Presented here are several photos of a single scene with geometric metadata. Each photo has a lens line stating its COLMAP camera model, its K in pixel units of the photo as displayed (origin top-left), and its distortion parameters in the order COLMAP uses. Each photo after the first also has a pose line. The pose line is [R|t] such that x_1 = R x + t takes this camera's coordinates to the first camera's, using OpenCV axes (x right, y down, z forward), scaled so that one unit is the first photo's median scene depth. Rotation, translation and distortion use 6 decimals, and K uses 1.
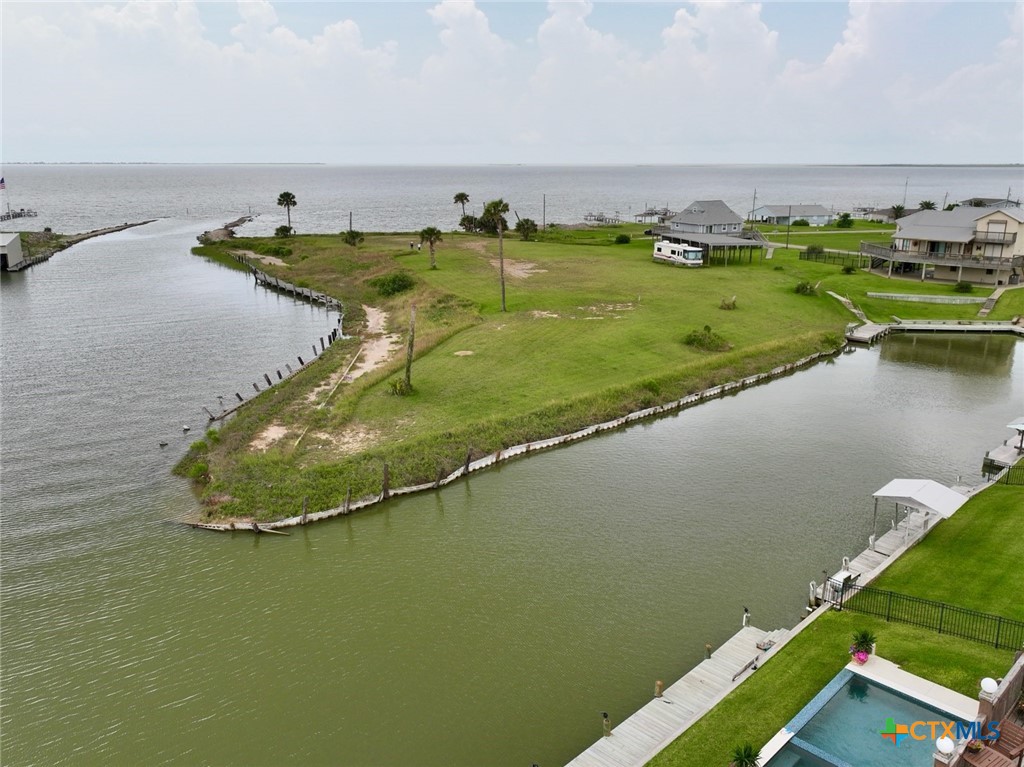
lens RADIAL K [[820.2, 0, 510.8], [0, 820.2, 385.4], [0, 0, 1]] dist [0.002296, 0.003029]
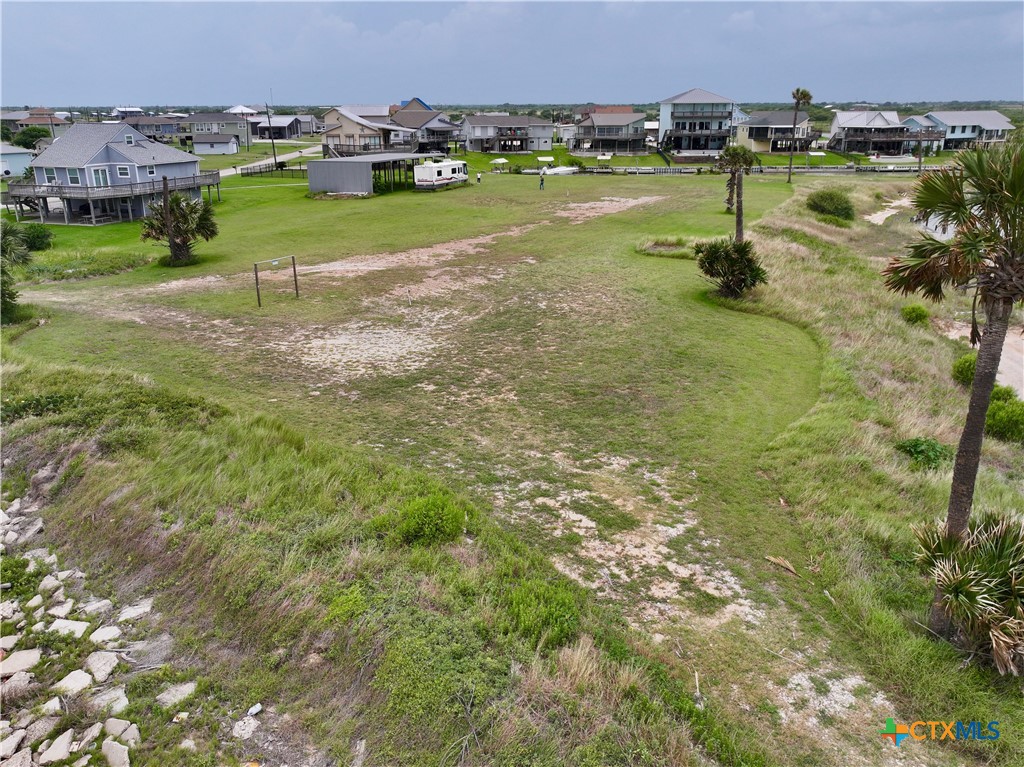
lens RADIAL K [[820.2, 0, 510.1], [0, 820.2, 384.4], [0, 0, 1]] dist [0.002296, 0.003029]
pose [[-0.725367, -0.220007, 0.652257, -0.421131], [0.185829, 0.849783, 0.493291, -0.379787], [-0.662804, 0.479025, -0.575521, 1.565360]]
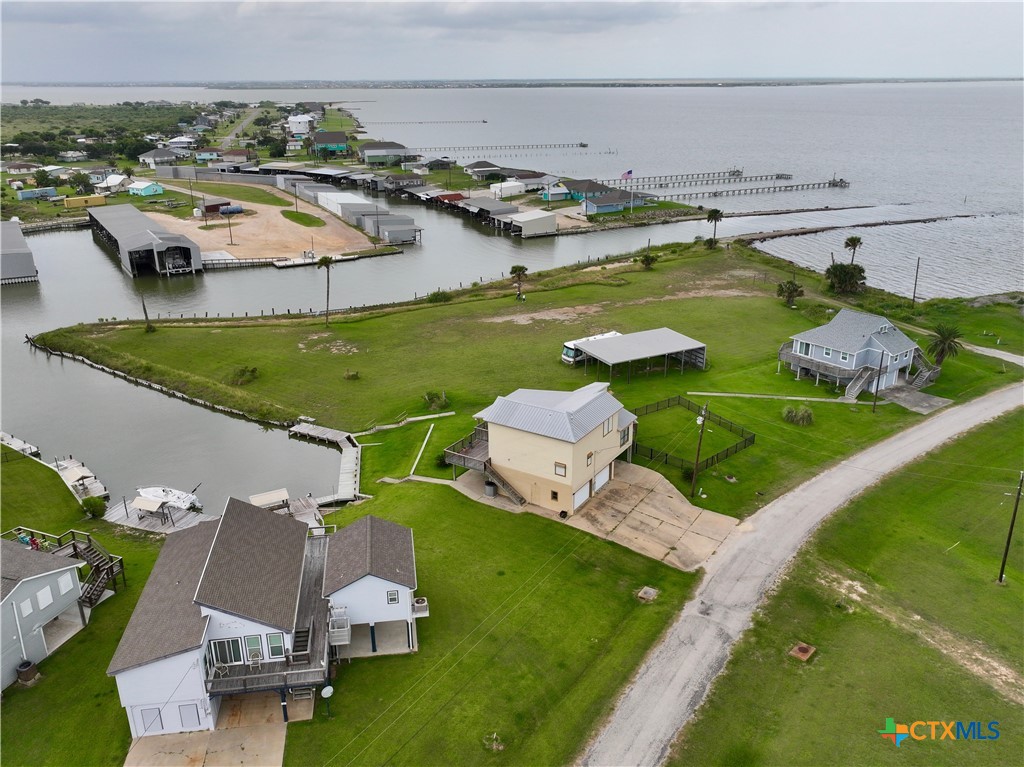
lens RADIAL K [[820.2, 0, 511.1], [0, 820.2, 385.1], [0, 0, 1]] dist [0.002296, 0.003029]
pose [[0.203919, 0.342486, -0.917126, 1.109249], [-0.253524, 0.923327, 0.288432, -0.382993], [0.945591, 0.173697, 0.275112, 0.679153]]
